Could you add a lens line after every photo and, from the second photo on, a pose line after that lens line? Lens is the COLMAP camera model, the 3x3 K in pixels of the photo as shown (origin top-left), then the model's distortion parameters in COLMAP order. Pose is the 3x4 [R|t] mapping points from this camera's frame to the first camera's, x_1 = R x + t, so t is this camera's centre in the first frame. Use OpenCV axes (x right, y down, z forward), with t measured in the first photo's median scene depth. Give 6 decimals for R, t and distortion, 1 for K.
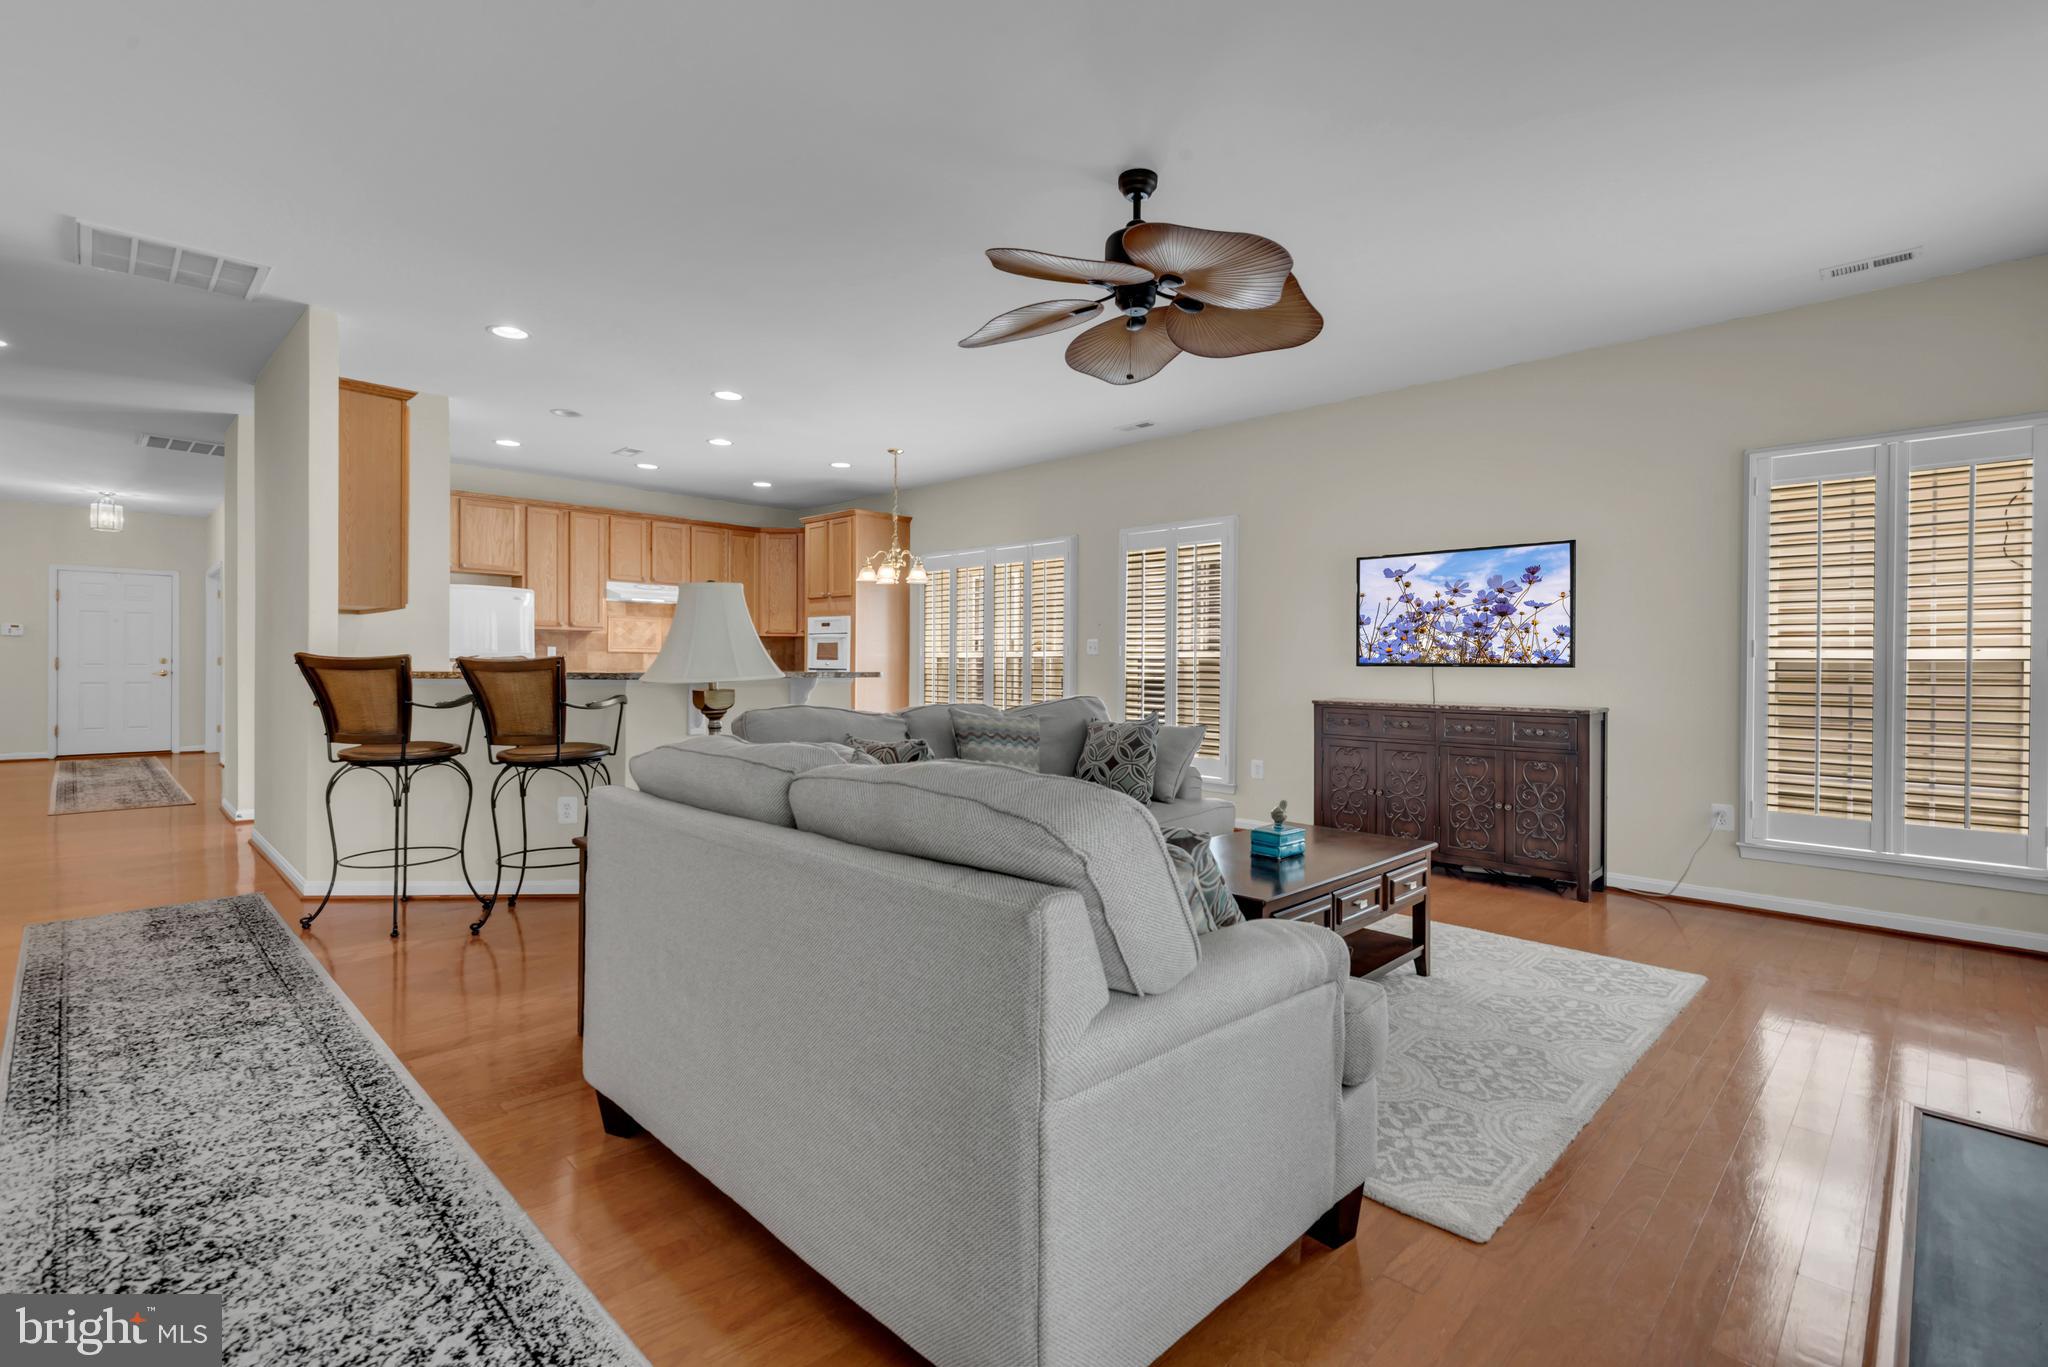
lens RADIAL K [[939.2, 0, 1021.1], [0, 939.2, 660.3], [0, 0, 1]] dist [0.015884, -0.014635]
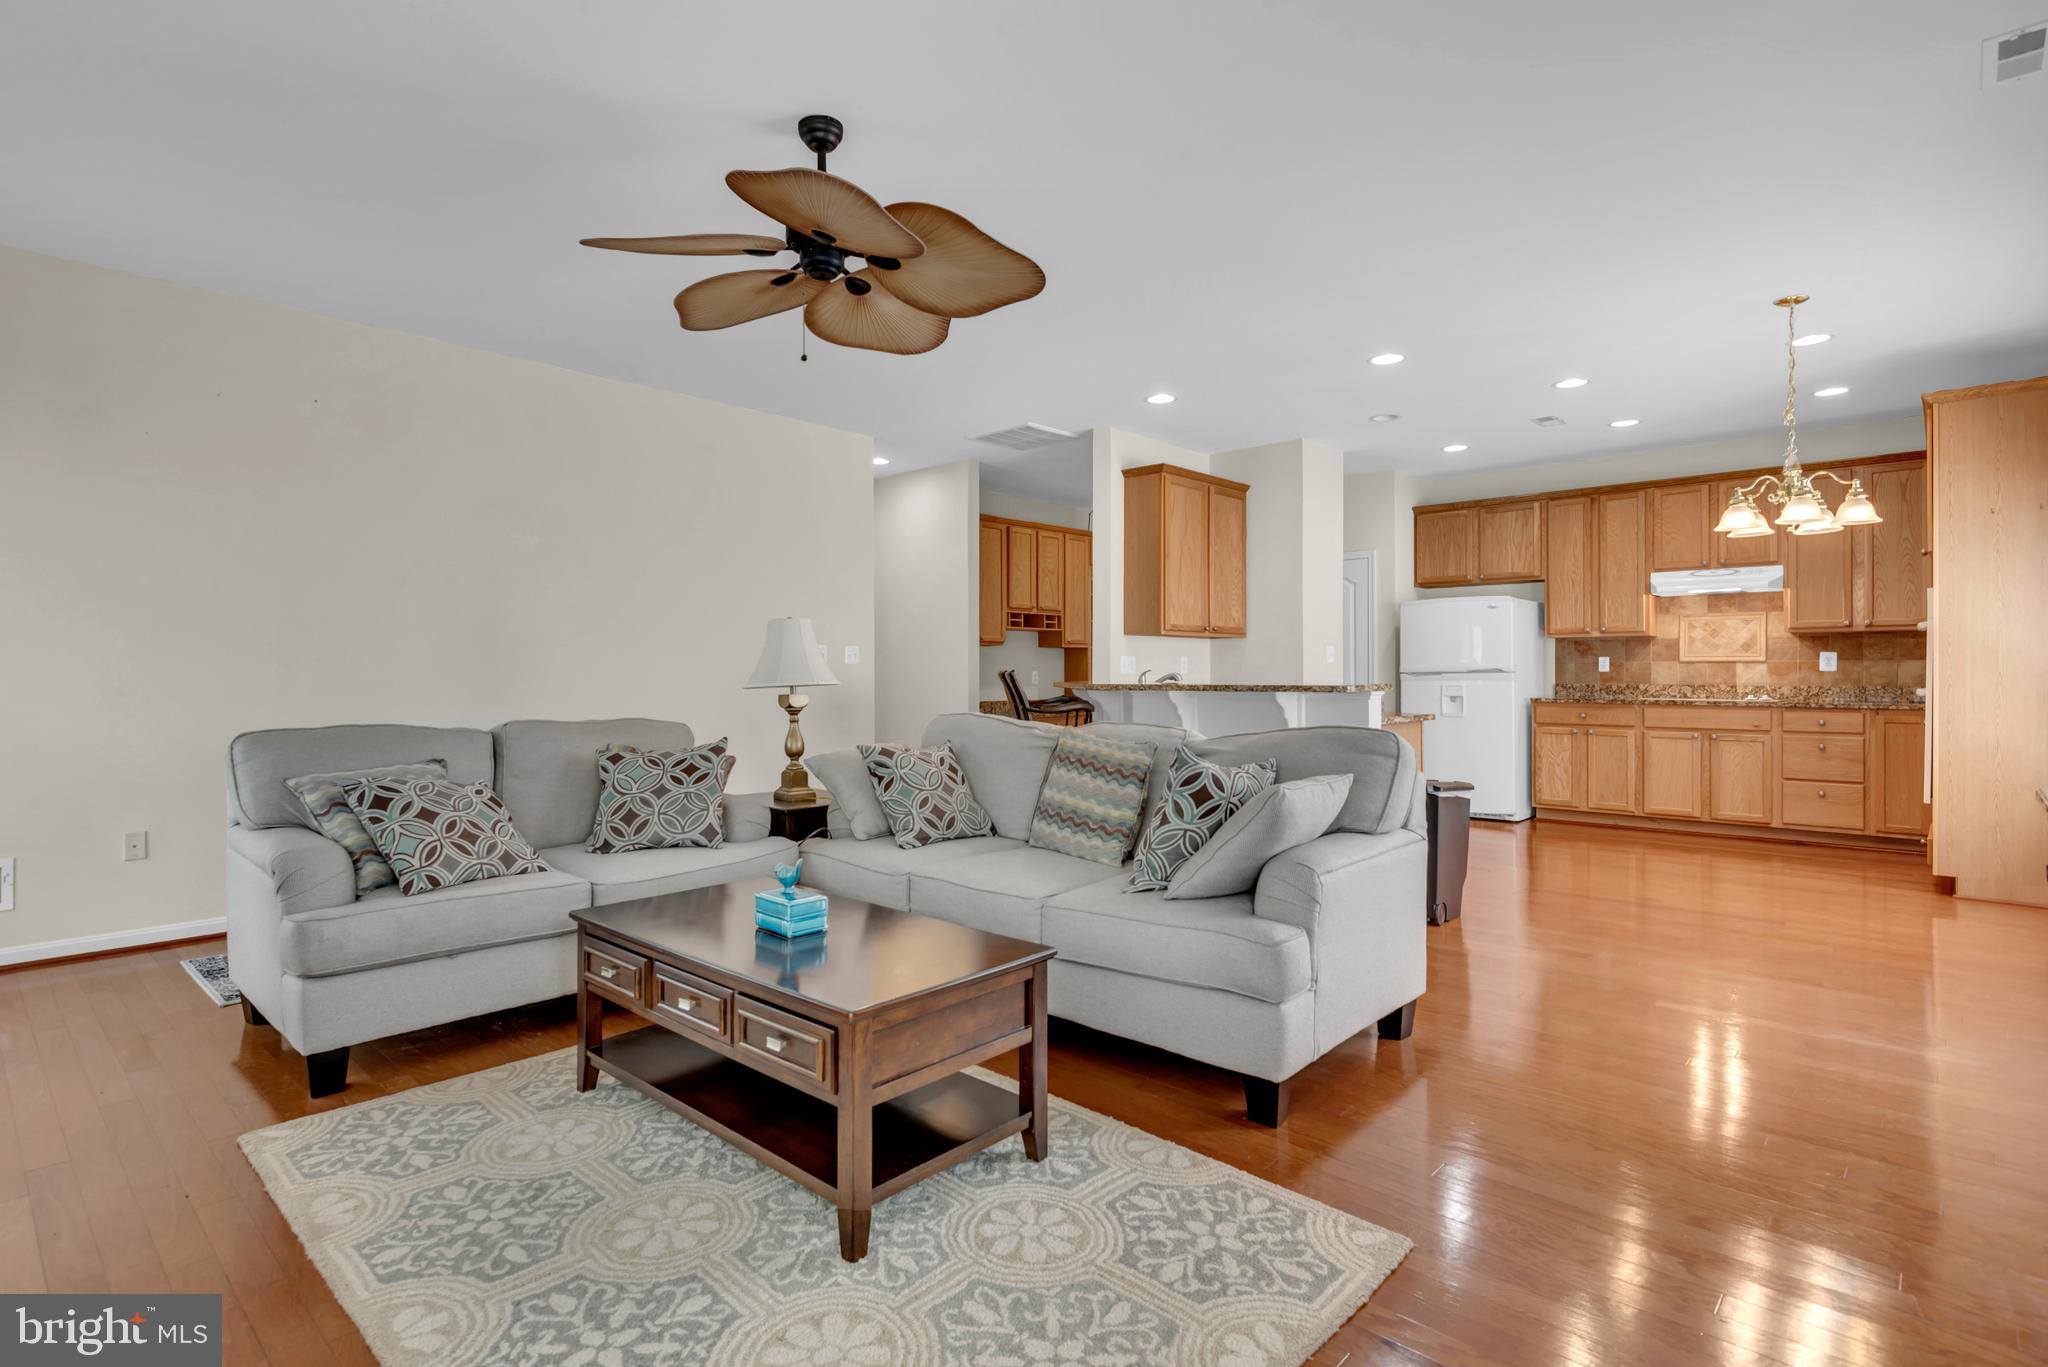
lens RADIAL K [[1010.2, 0, 1012.2], [0, 1010.2, 677.0], [0, 0, 1]] dist [0.001428, -0.006516]
pose [[0.031729, -0.001359, -0.999496, 0.676239], [0.006666, 0.999977, -0.001148, 0.002796], [0.999474, -0.006626, 0.031738, 0.721333]]
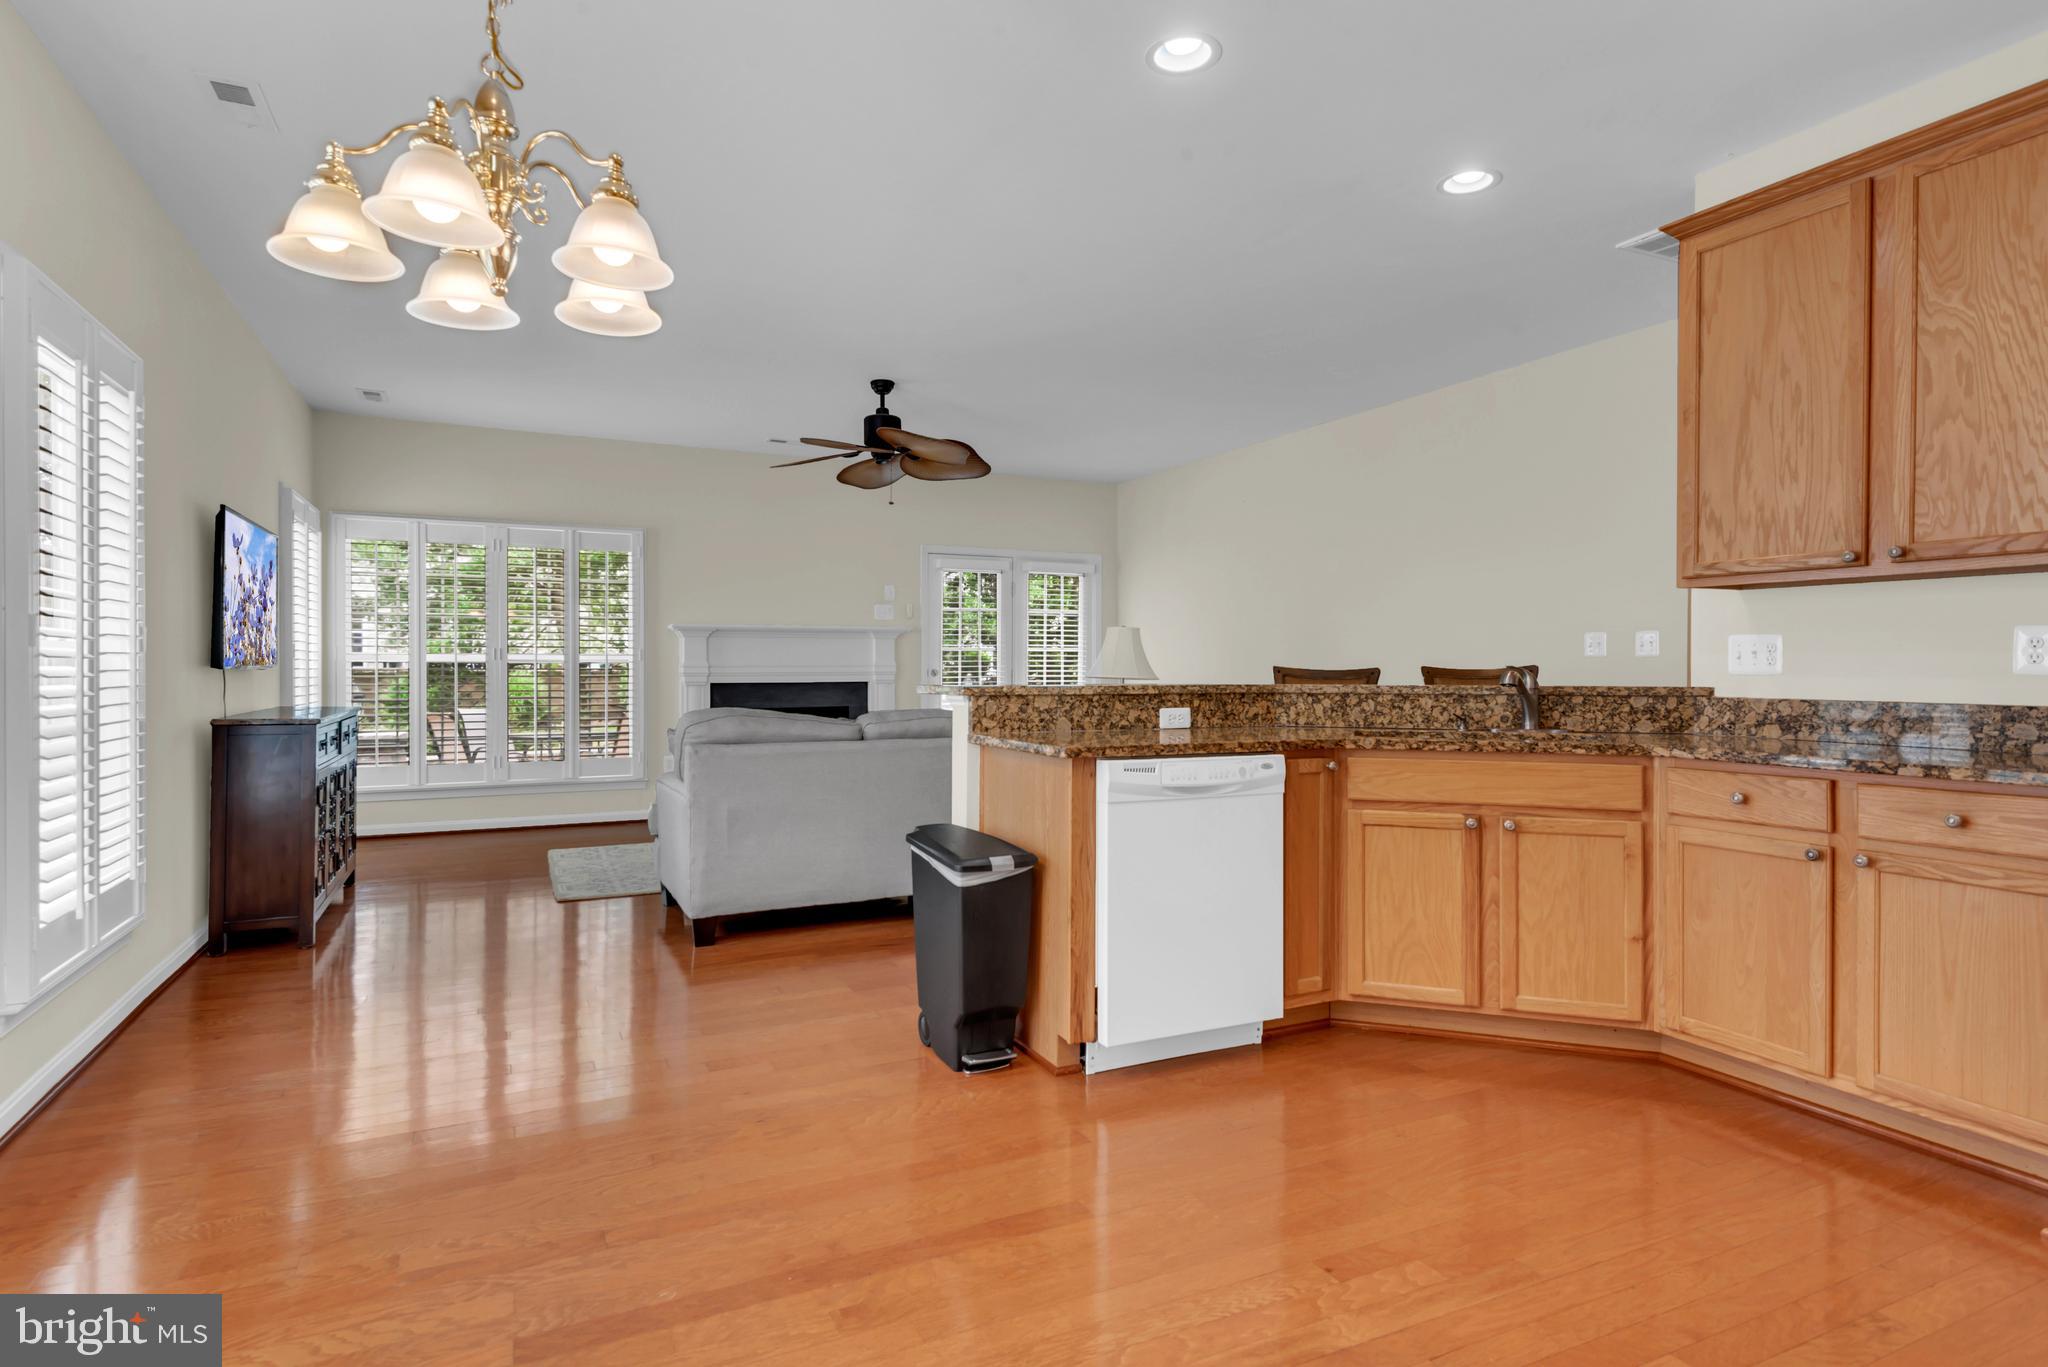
lens RADIAL K [[1039.6, 0, 1012.7], [0, 1039.6, 672.6], [0, 0, 1]] dist [0.030771, -0.016460]
pose [[-0.943595, -0.009982, 0.330952, -0.469581], [-0.008721, 0.999948, 0.005295, -0.000573], [-0.330987, 0.002110, -0.943633, 1.710123]]
